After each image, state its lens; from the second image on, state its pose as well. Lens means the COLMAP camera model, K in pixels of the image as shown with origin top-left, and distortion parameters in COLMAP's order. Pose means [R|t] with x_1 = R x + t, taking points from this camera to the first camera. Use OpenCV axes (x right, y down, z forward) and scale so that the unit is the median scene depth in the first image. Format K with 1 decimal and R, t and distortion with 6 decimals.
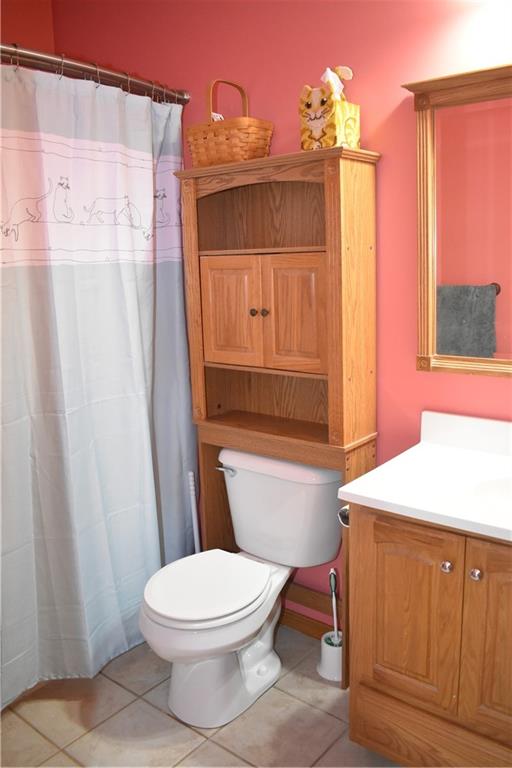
lens RADIAL K [[645.1, 0, 256.0], [0, 645.1, 384.0], [0, 0, 1]] dist [-0.093122, 0.005451]
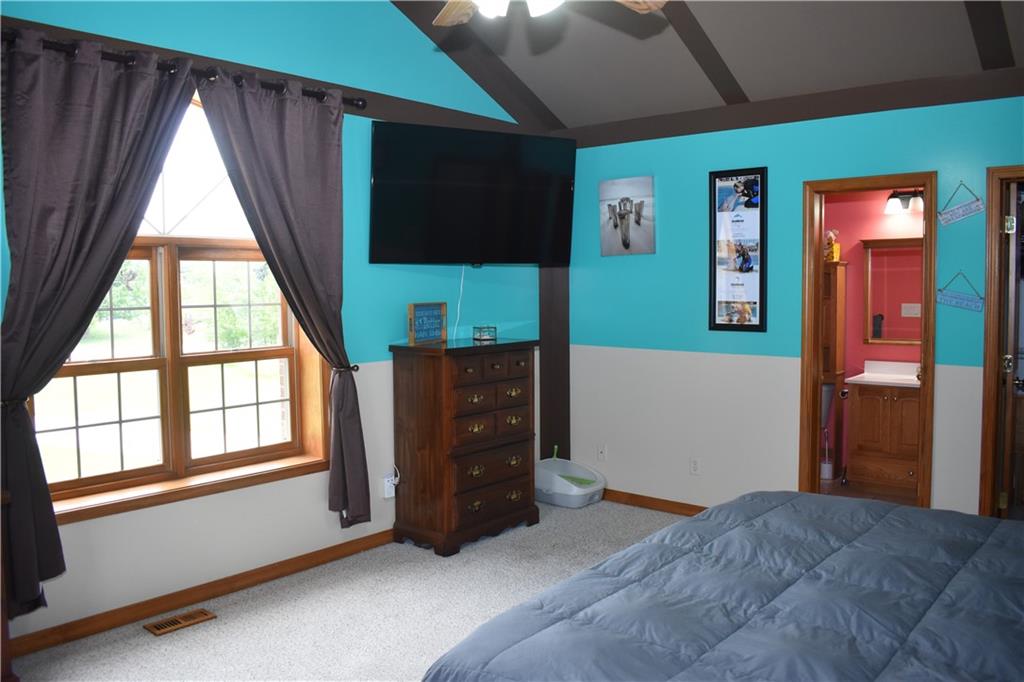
lens RADIAL K [[826.8, 0, 508.2], [0, 826.8, 336.6], [0, 0, 1]] dist [-0.098888, 0.005041]
pose [[0.999492, 0.027739, -0.015678, -1.190998], [-0.029602, 0.990433, -0.134781, 0.454095], [0.011789, 0.135176, 0.990751, -2.388795]]
